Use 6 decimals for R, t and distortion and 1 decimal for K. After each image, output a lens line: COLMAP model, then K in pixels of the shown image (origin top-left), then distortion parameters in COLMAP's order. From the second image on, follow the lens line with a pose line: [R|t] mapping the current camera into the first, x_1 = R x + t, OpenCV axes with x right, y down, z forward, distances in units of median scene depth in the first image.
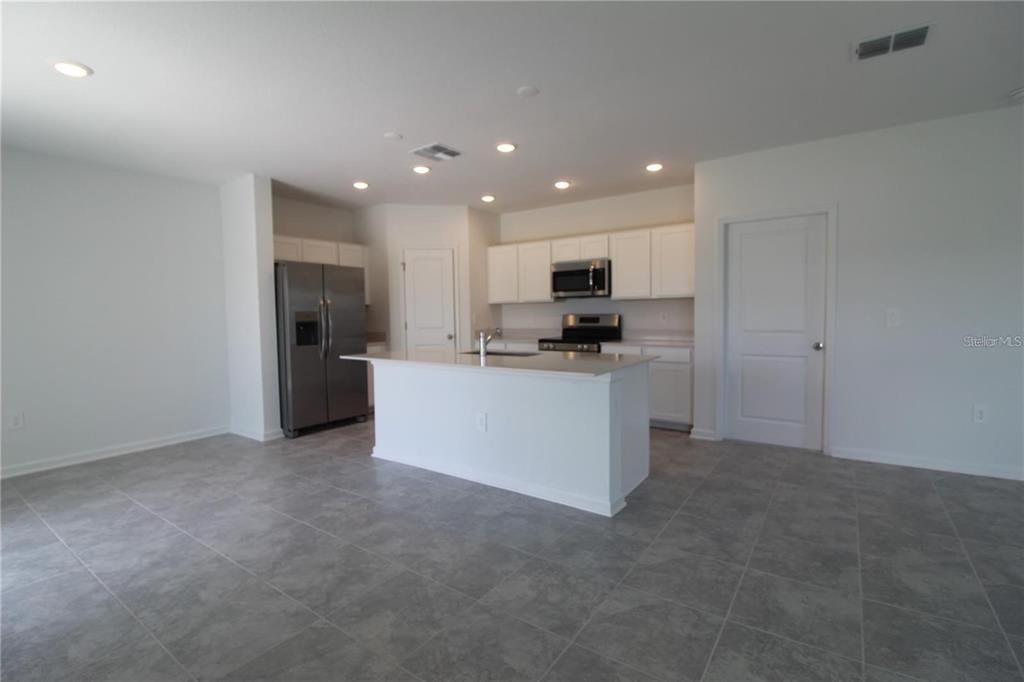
lens RADIAL K [[470.3, 0, 512.6], [0, 470.3, 336.9], [0, 0, 1]] dist [-0.001381, -0.011848]
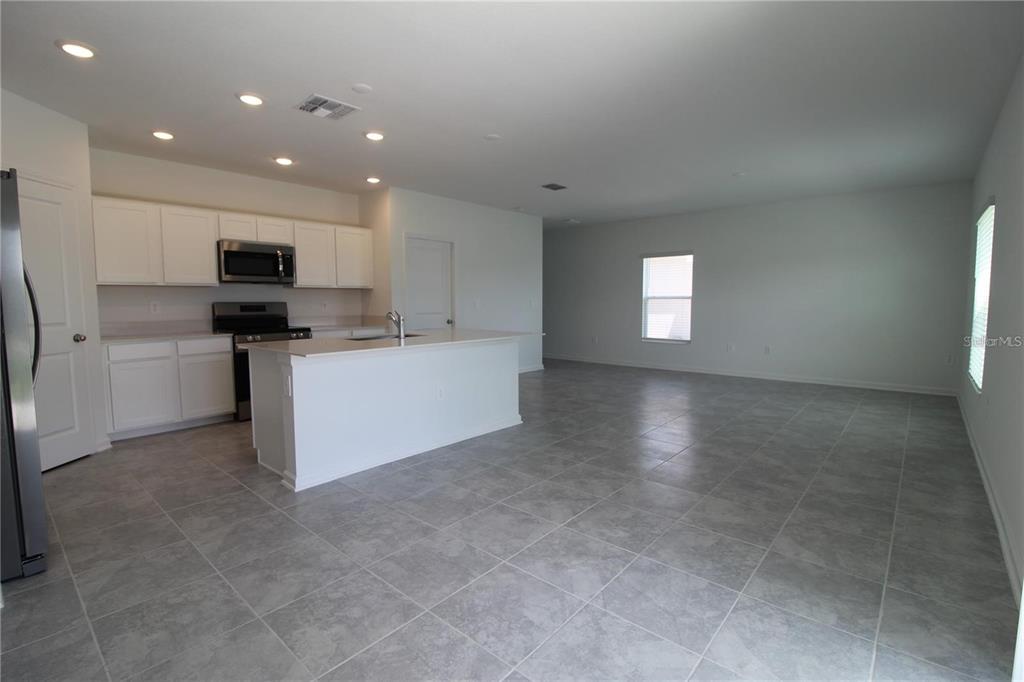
lens RADIAL K [[470.3, 0, 512.6], [0, 470.3, 336.9], [0, 0, 1]] dist [-0.001381, -0.011848]
pose [[0.108447, -0.062390, 0.992142, -1.185573], [0.052897, 0.996977, 0.056912, -0.010501], [-0.992694, 0.046310, 0.111420, 0.704294]]
